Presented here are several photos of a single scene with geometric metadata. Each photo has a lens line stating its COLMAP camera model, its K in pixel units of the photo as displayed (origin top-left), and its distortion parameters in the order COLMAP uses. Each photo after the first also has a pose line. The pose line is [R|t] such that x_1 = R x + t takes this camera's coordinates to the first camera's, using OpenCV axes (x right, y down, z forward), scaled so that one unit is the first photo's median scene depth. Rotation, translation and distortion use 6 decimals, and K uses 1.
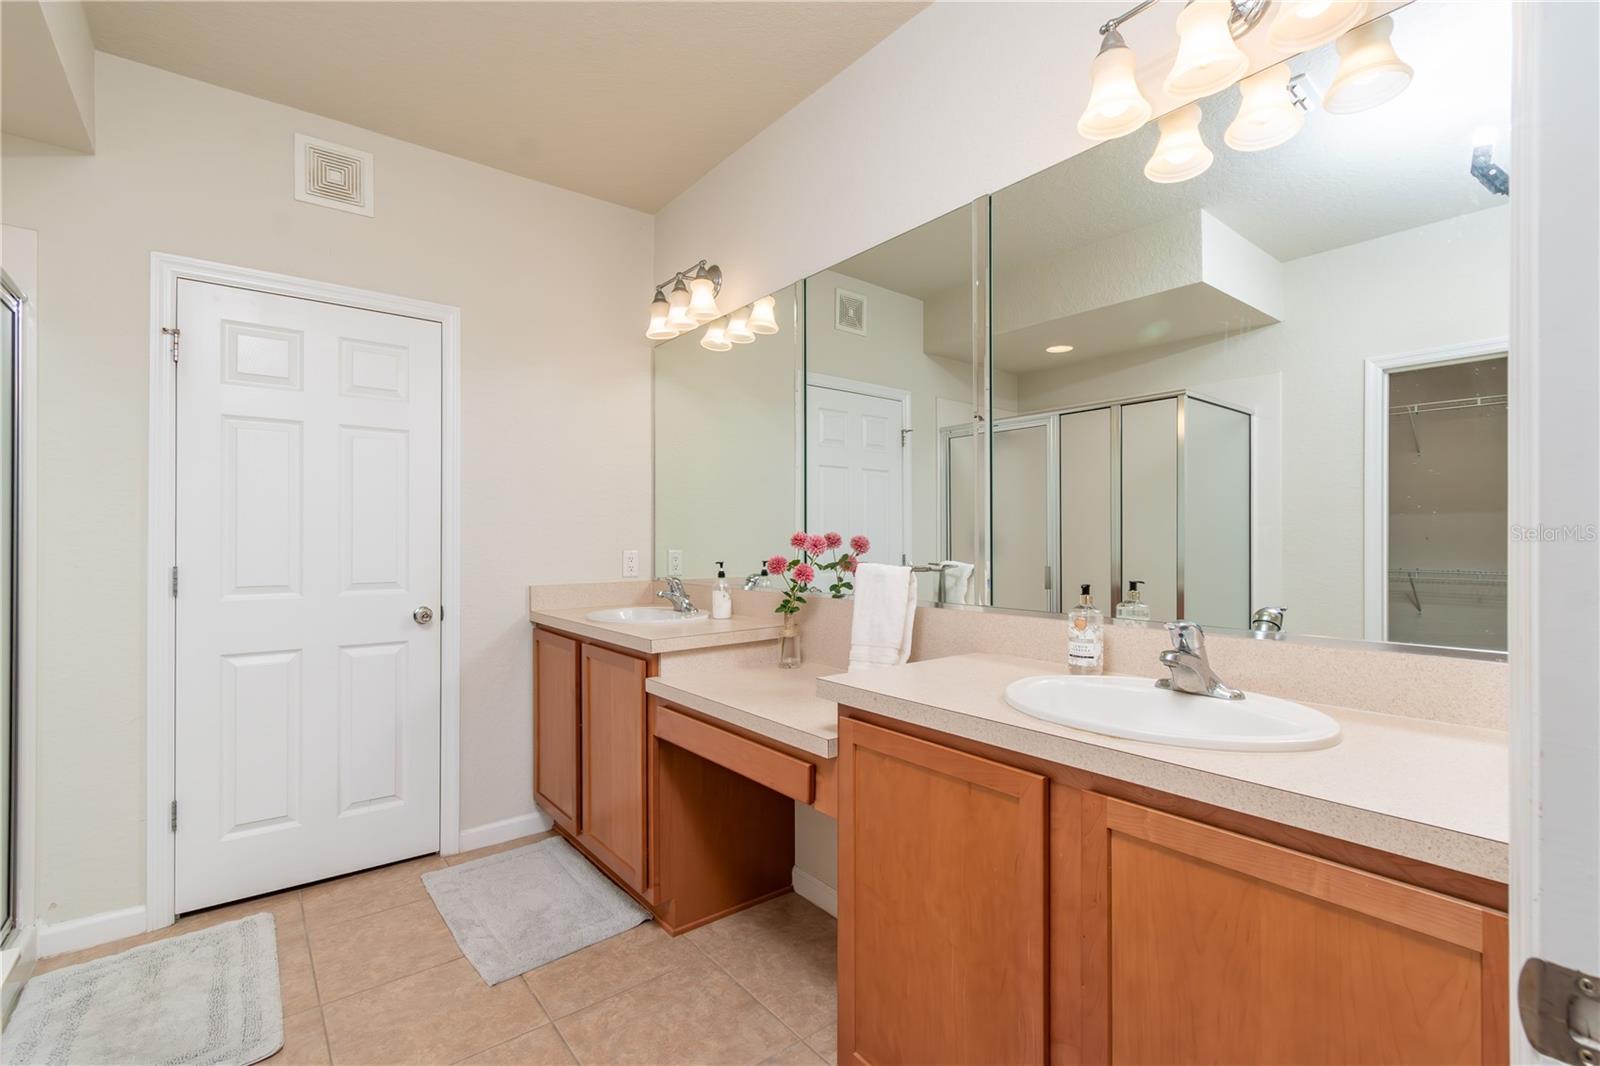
lens RADIAL K [[696.4, 0, 793.8], [0, 696.4, 521.5], [0, 0, 1]] dist [0.009094, 0.000812]
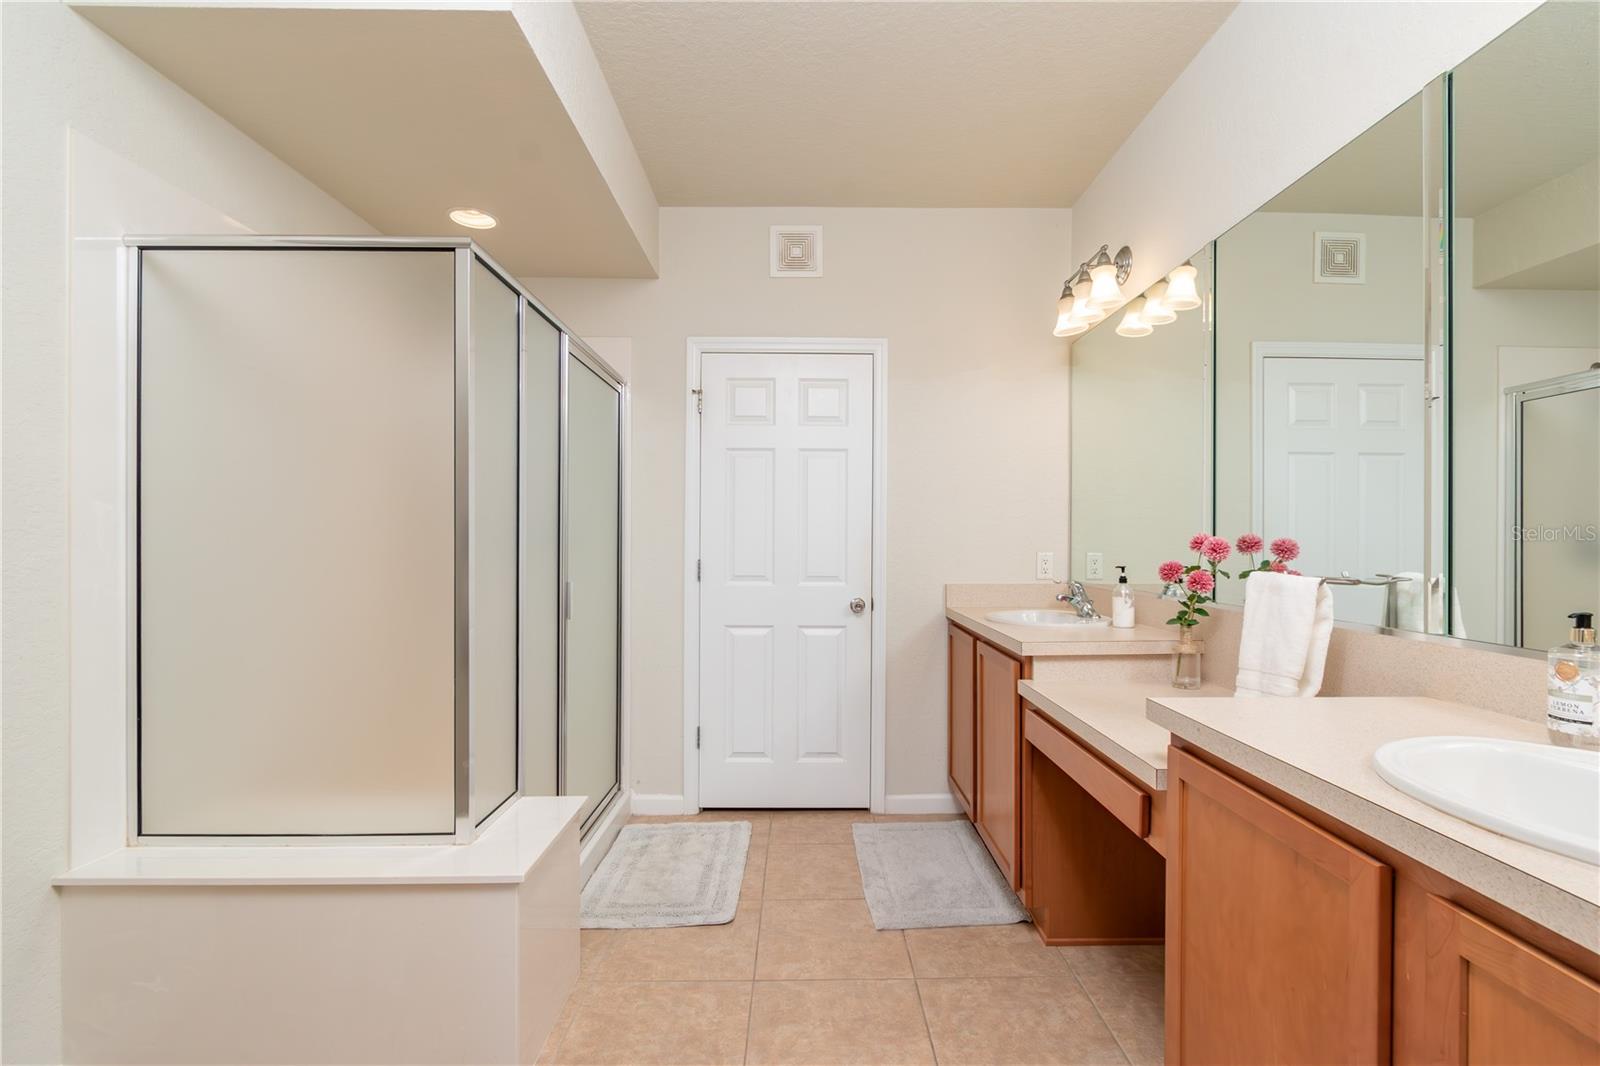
lens RADIAL K [[696.4, 0, 836.8], [0, 696.4, 524.2], [0, 0, 1]] dist [0.009094, 0.000812]
pose [[0.815170, -0.009924, -0.579136, 0.161247], [0.011088, 0.999937, -0.001529, -0.001249], [0.579115, -0.005175, 0.815229, 0.027377]]
